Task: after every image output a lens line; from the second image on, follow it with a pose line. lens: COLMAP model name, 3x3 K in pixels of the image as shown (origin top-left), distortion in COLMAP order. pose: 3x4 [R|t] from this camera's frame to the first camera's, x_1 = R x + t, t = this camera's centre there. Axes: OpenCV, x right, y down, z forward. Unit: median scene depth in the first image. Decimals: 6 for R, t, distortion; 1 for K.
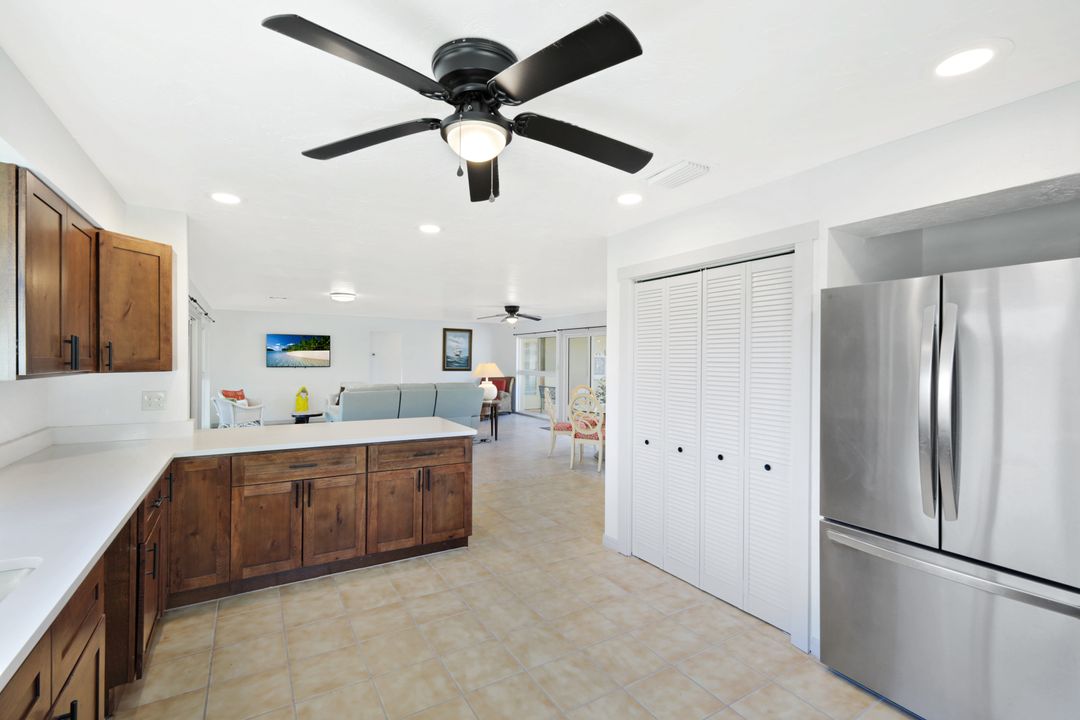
lens RADIAL K [[483.4, 0, 543.2], [0, 483.4, 364.6], [0, 0, 1]] dist [0.006955, 0.000158]
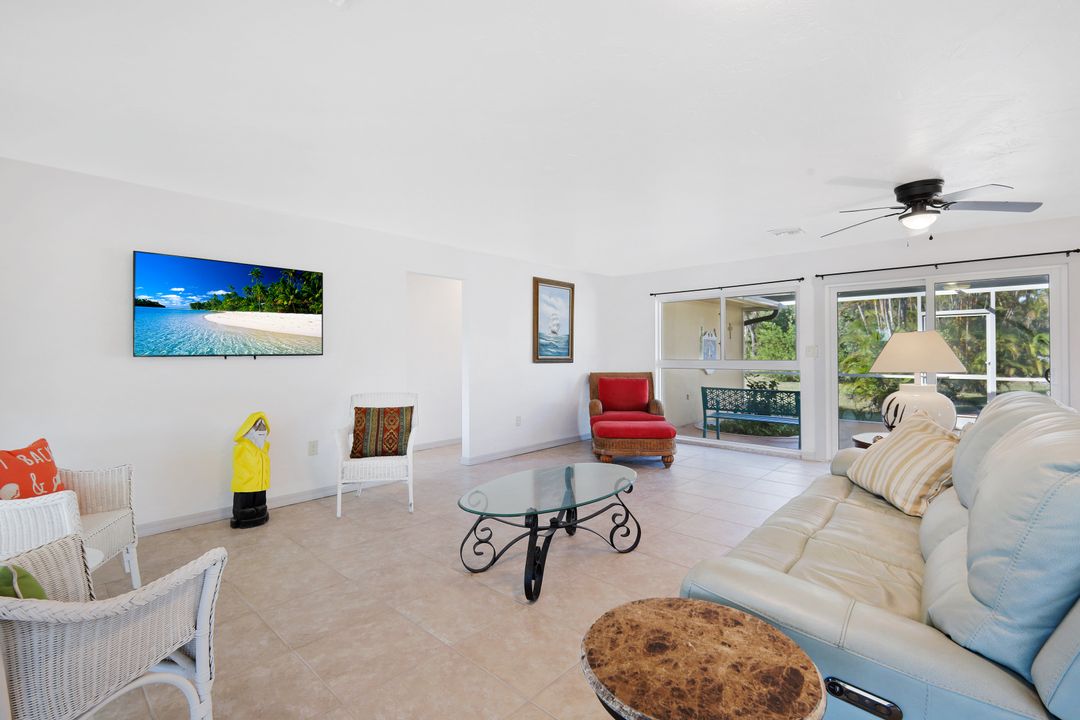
lens RADIAL K [[496.6, 0, 540.0], [0, 496.6, 360.0], [0, 0, 1]] dist [0.038485, 0.000439]
pose [[0.972762, -0.011121, 0.231541, -0.367251], [0.008162, 0.999872, 0.013736, 0.003203], [-0.231664, -0.011472, 0.972728, 0.577042]]
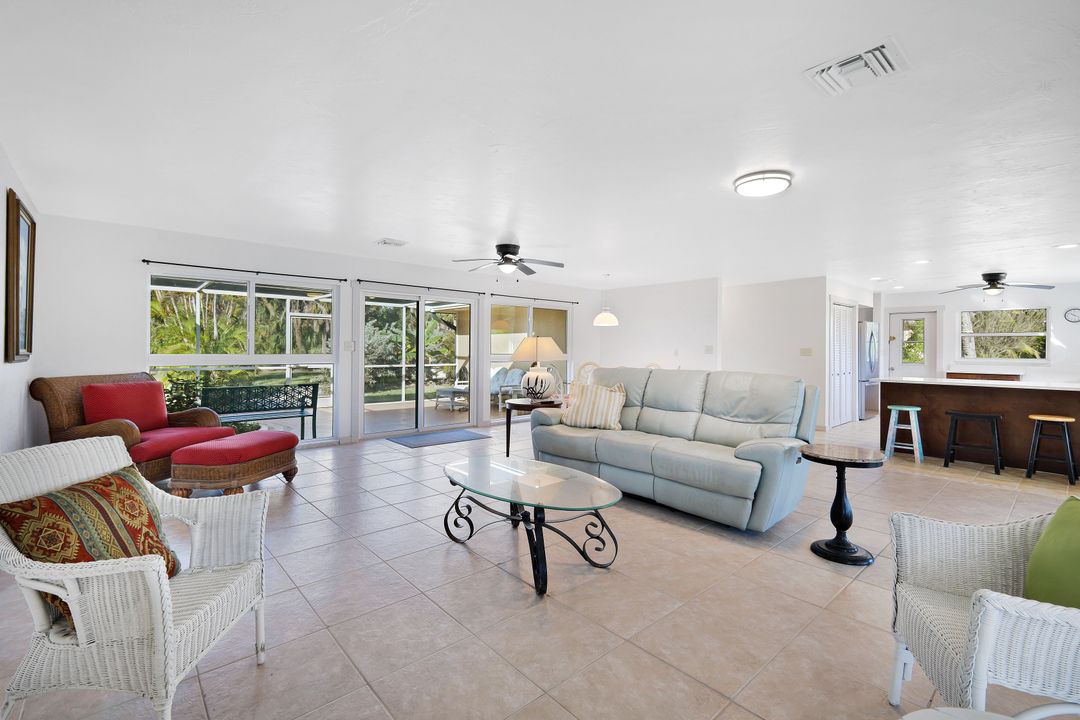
lens RADIAL K [[483.4, 0, 543.2], [0, 483.4, 364.6], [0, 0, 1]] dist [0.006955, 0.000158]
pose [[-0.161254, -0.035299, 0.986281, -0.600329], [-0.007210, 0.999376, 0.034588, 0.004165], [-0.986887, -0.001534, -0.161408, 0.940734]]
